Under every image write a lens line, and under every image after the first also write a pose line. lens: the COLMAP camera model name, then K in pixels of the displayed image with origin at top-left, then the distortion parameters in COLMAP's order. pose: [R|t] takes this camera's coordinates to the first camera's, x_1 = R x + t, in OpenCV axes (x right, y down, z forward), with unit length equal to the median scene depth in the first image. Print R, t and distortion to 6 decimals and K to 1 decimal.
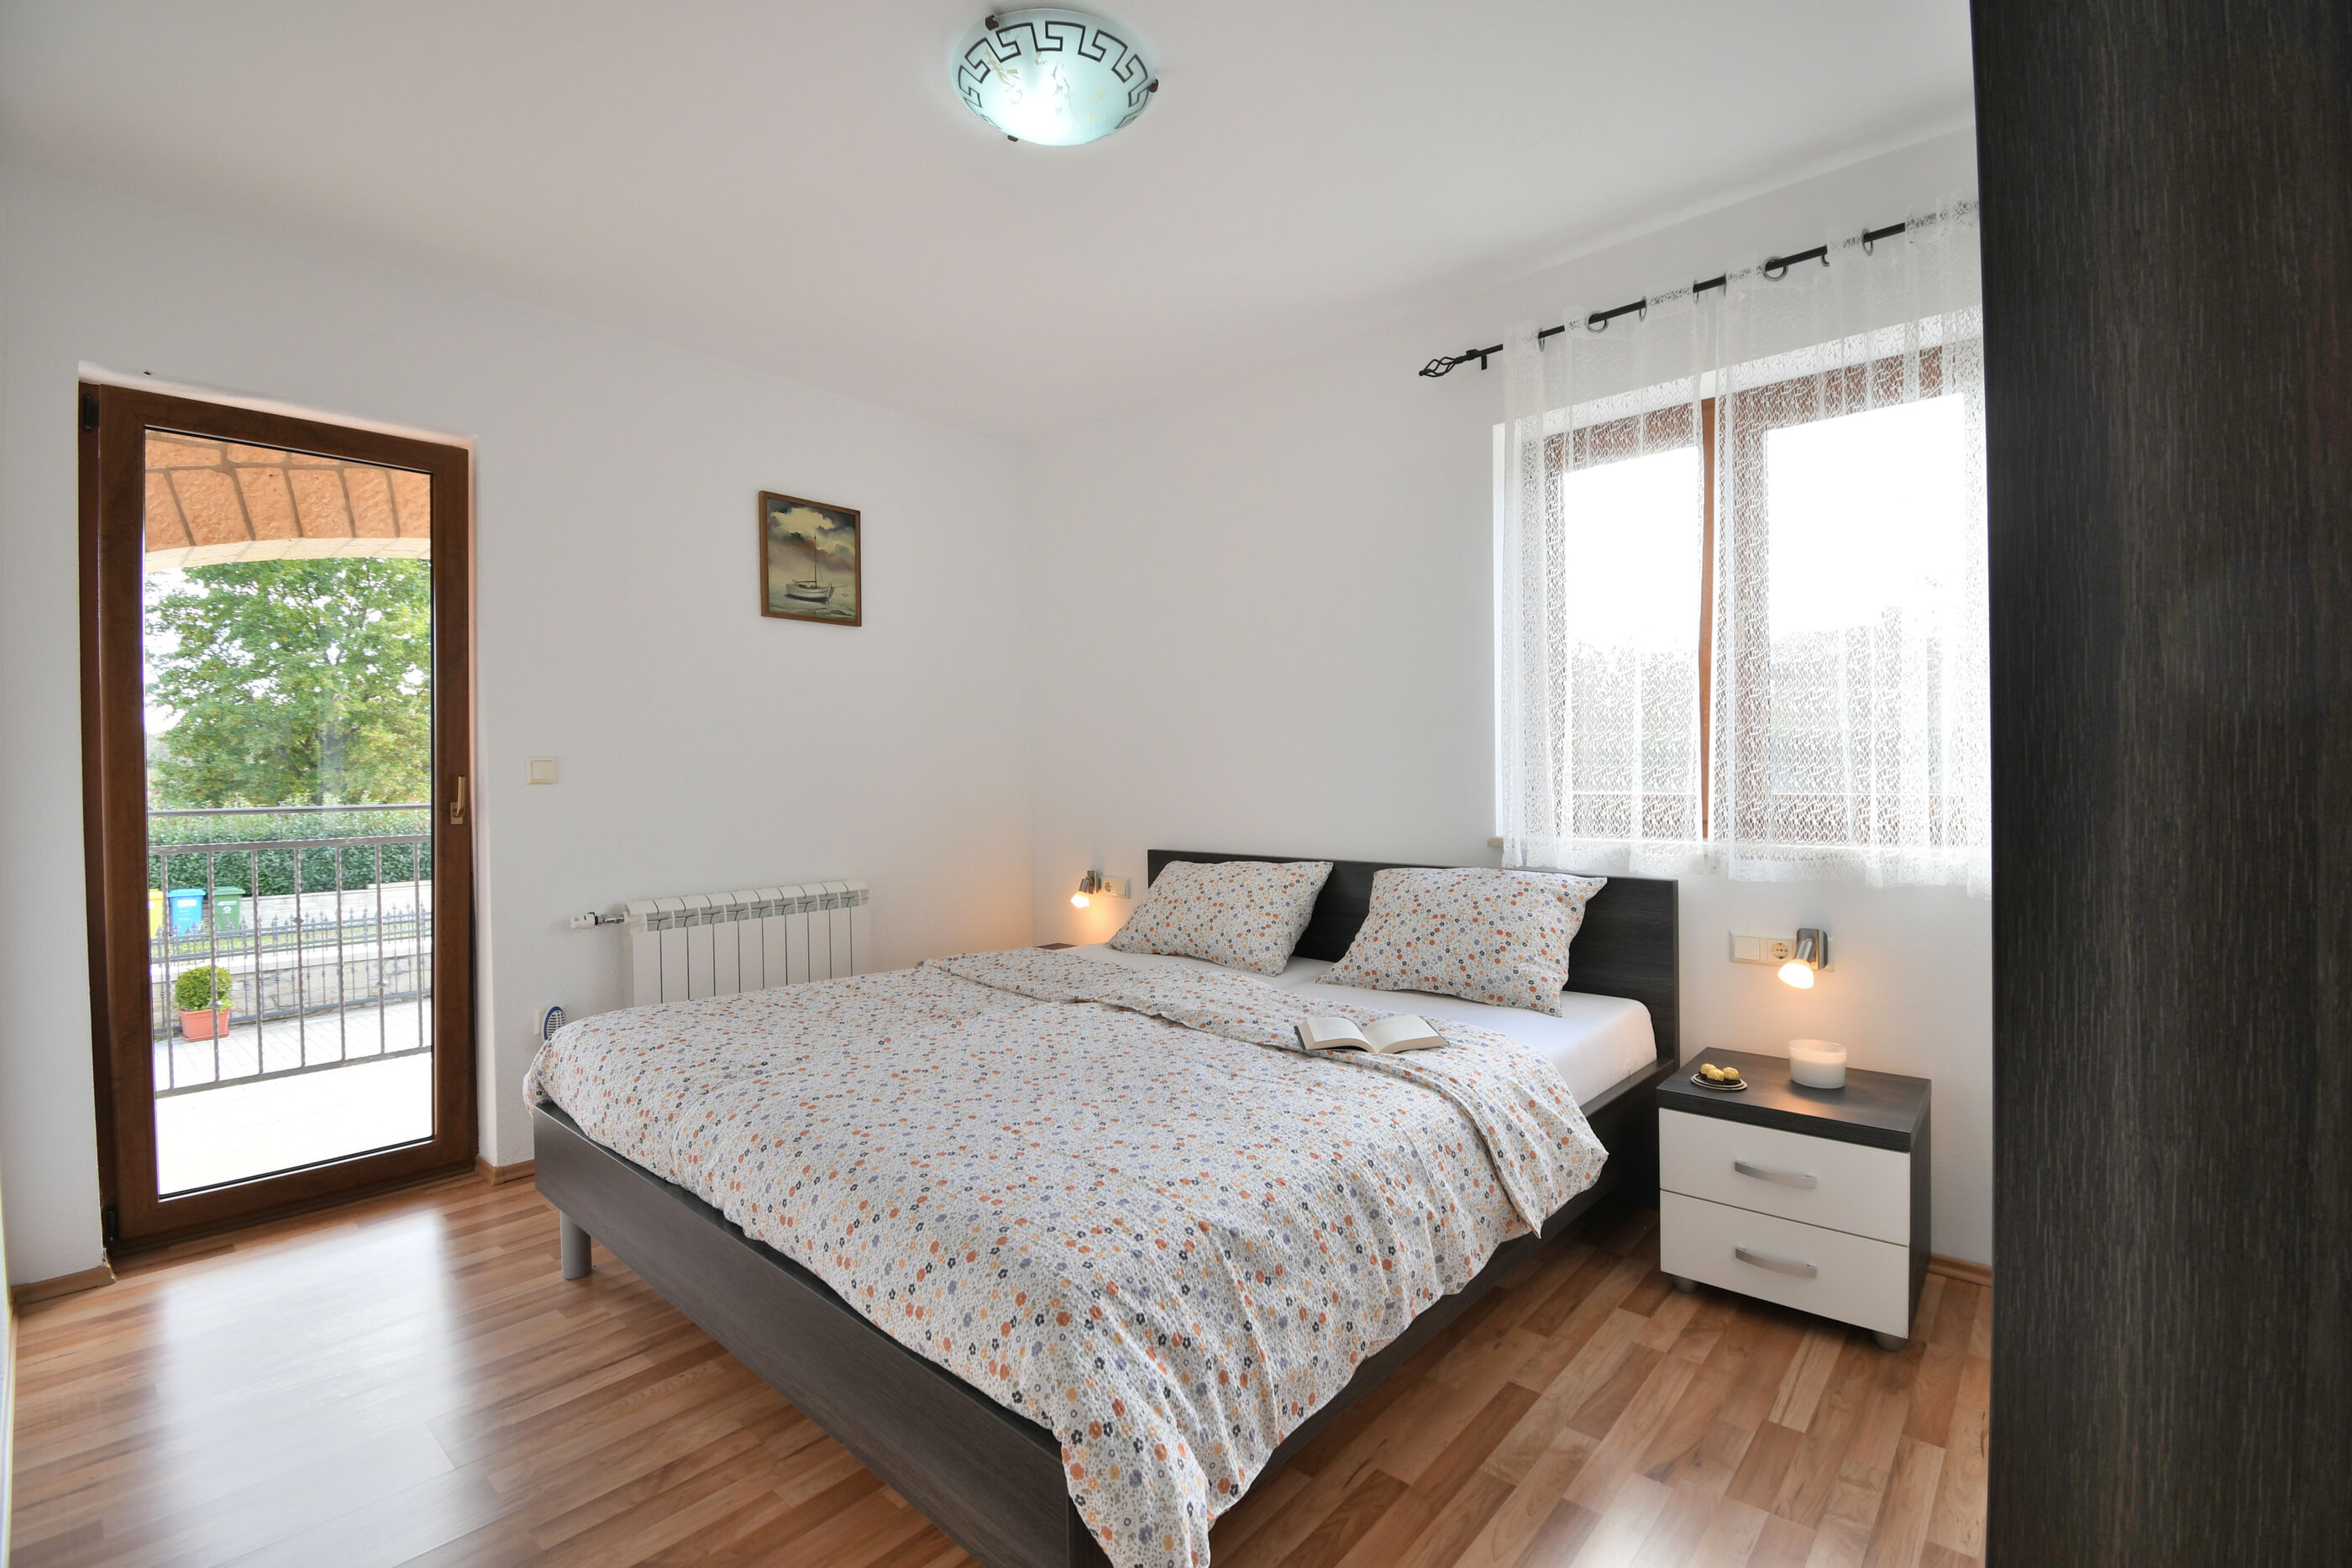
lens RADIAL K [[1028.2, 0, 1176.0], [0, 1028.2, 784.0], [0, 0, 1]] dist [0.020754, -0.026683]
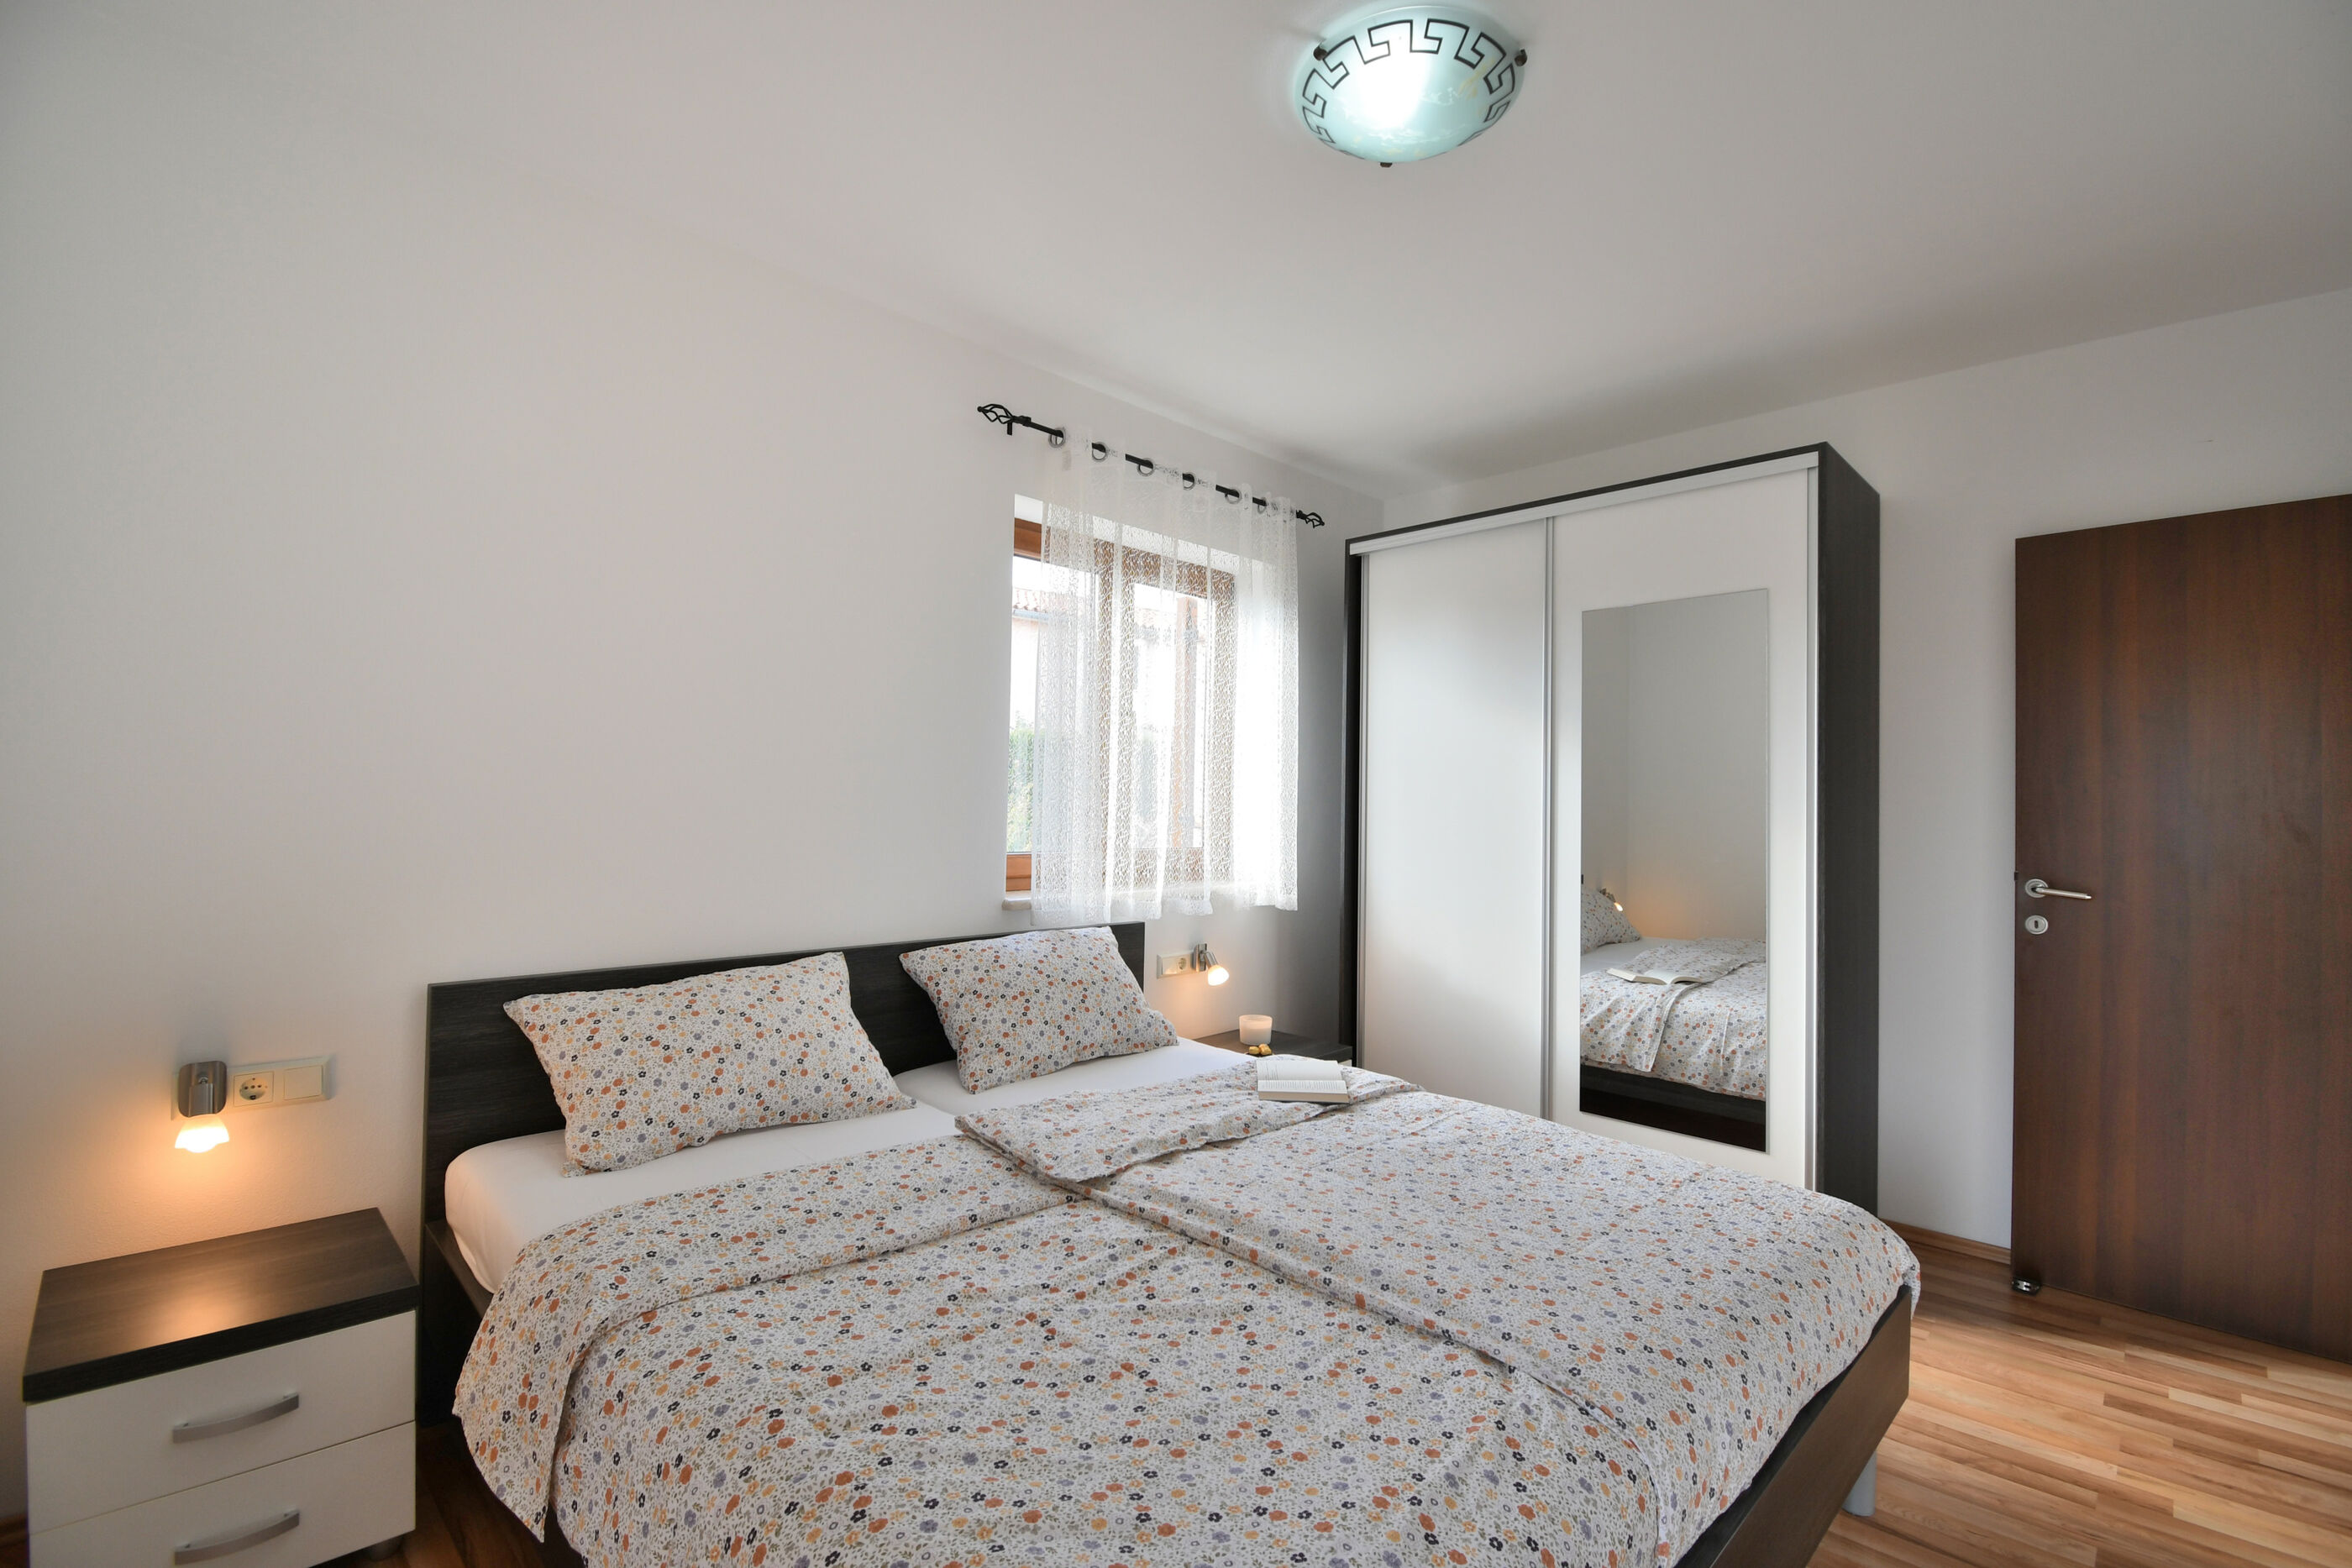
lens RADIAL K [[1028.2, 0, 1176.0], [0, 1028.2, 784.0], [0, 0, 1]] dist [0.020754, -0.026683]
pose [[0.040592, 0.035979, 0.998528, -0.784730], [-0.005852, 0.999343, -0.035770, -0.030886], [-0.999159, -0.004392, 0.040776, 0.910429]]
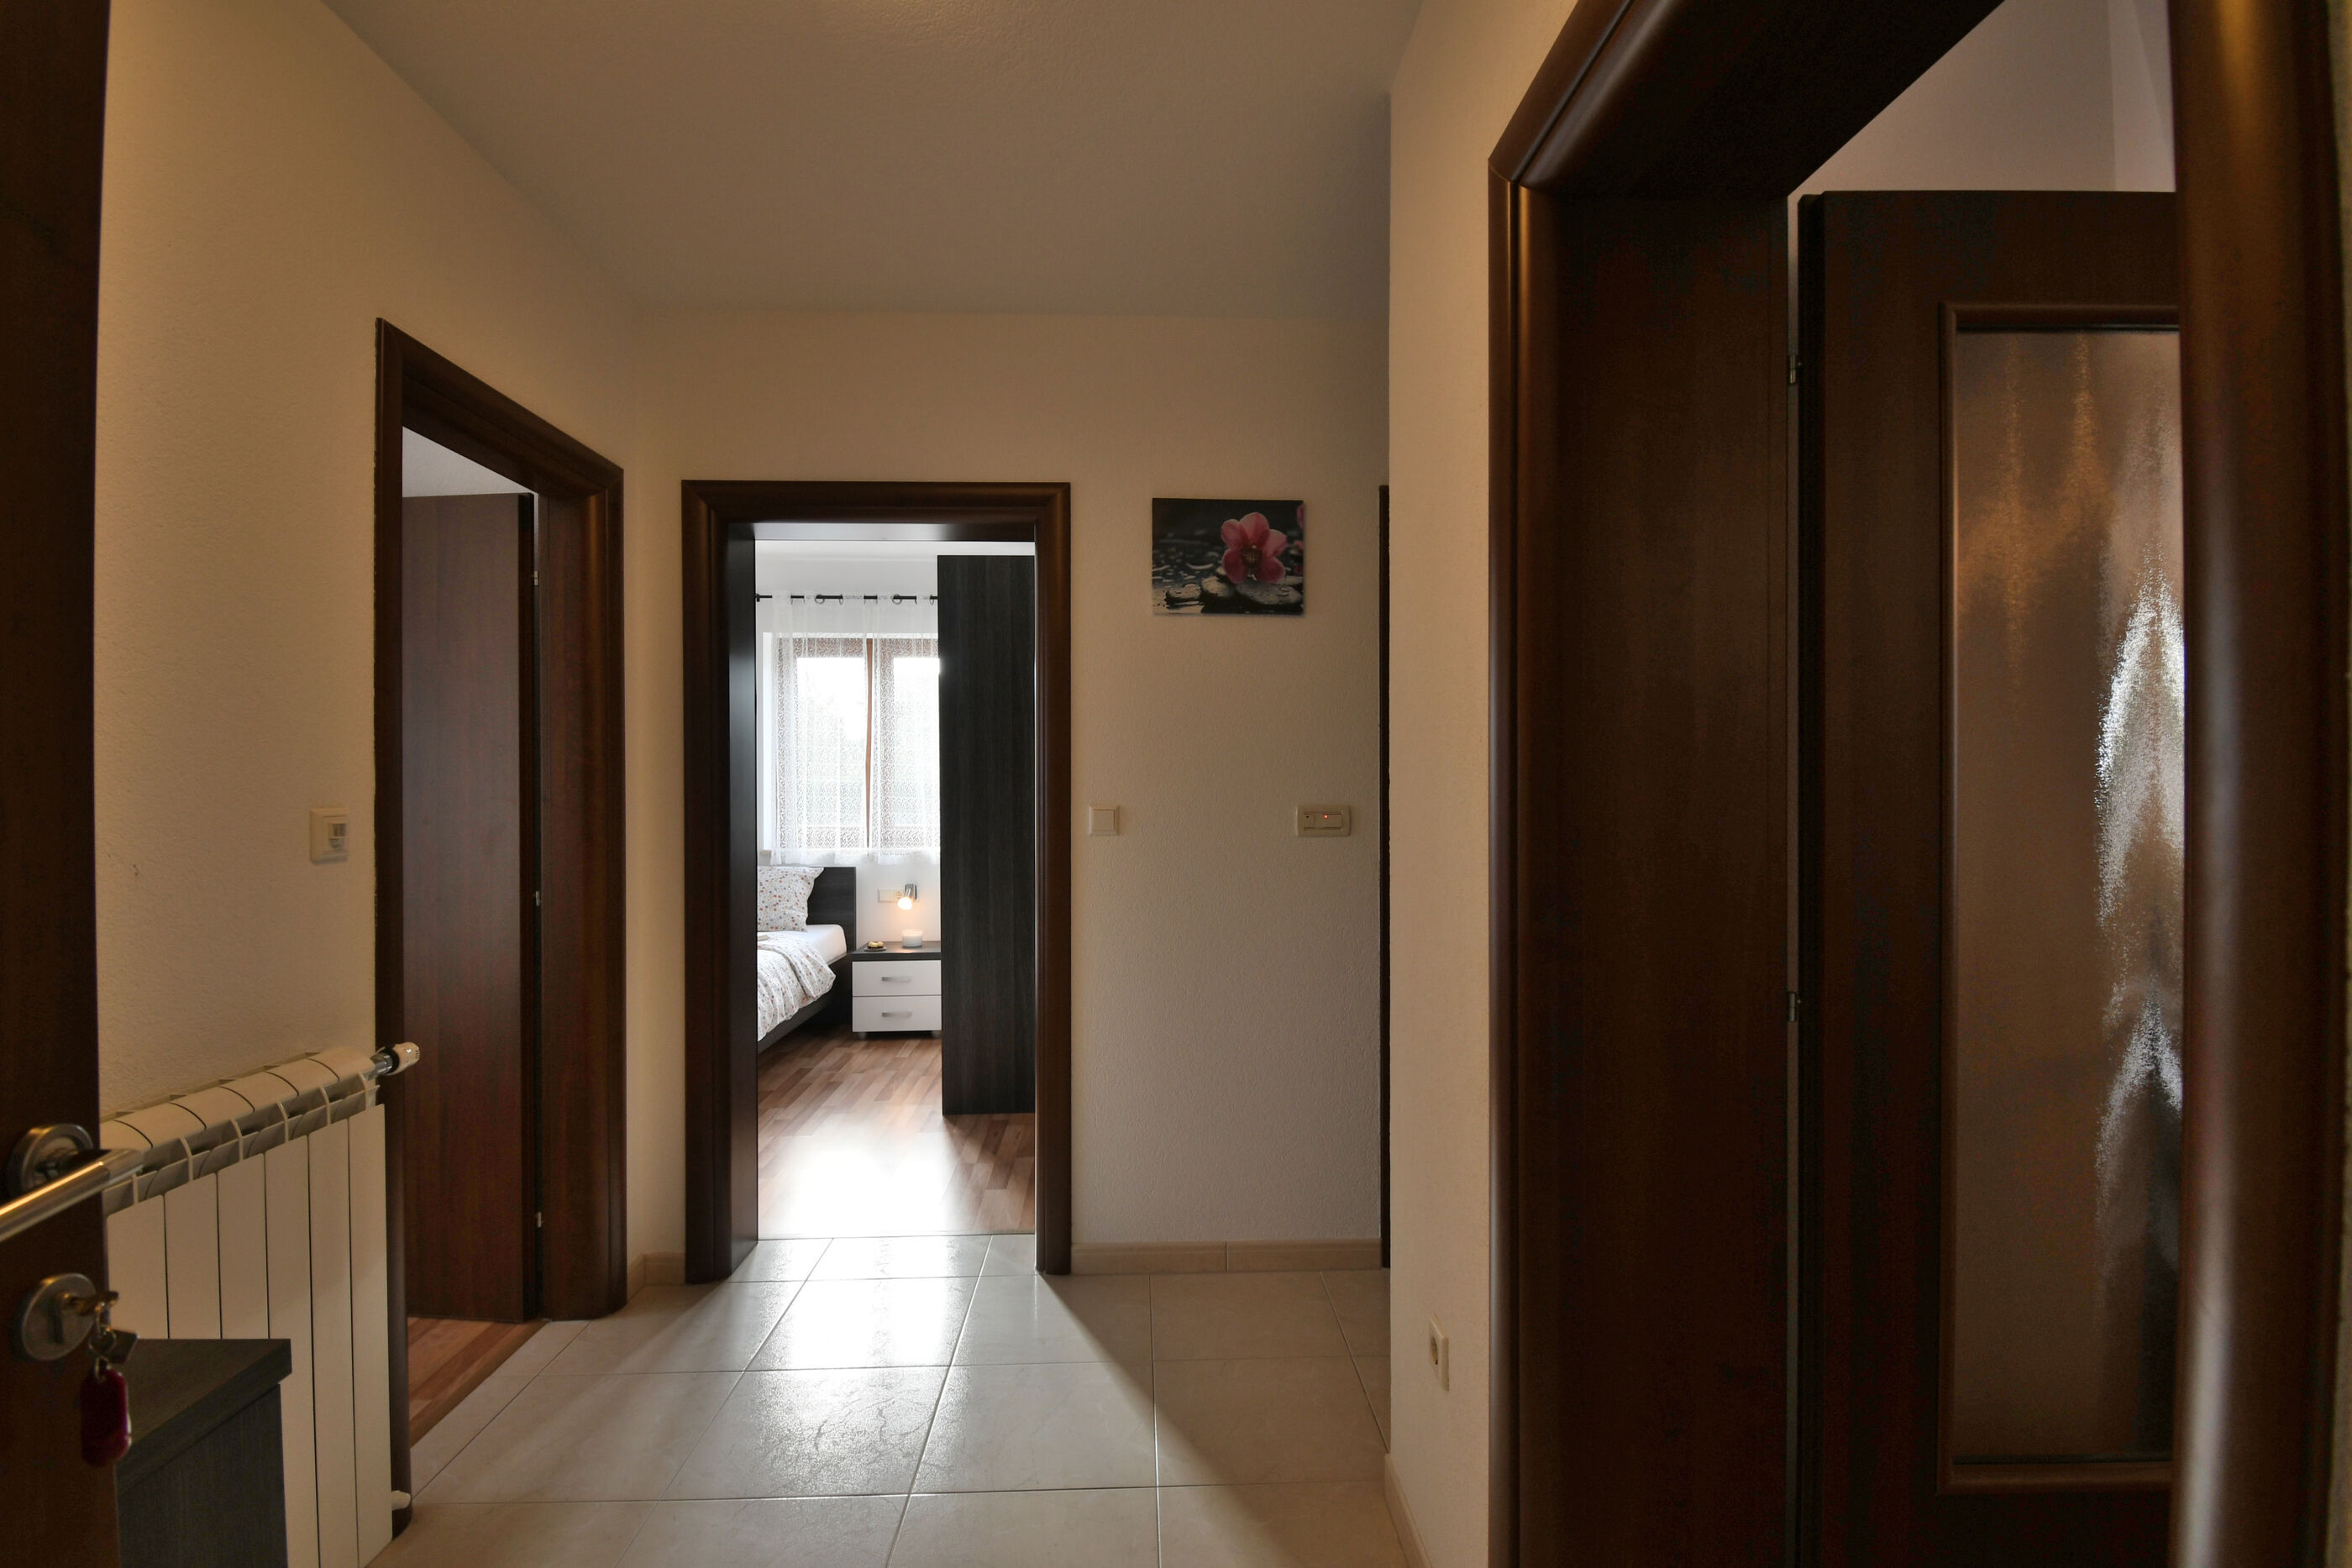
lens RADIAL K [[1098.0, 0, 1176.0], [0, 1098.0, 784.0], [0, 0, 1]] dist [-0.000083, -0.000005]
pose [[0.708467, 0.018230, 0.705509, -0.674599], [-0.001391, 0.999700, -0.024436, -0.024066], [-0.705743, 0.016331, 0.708280, -1.118486]]
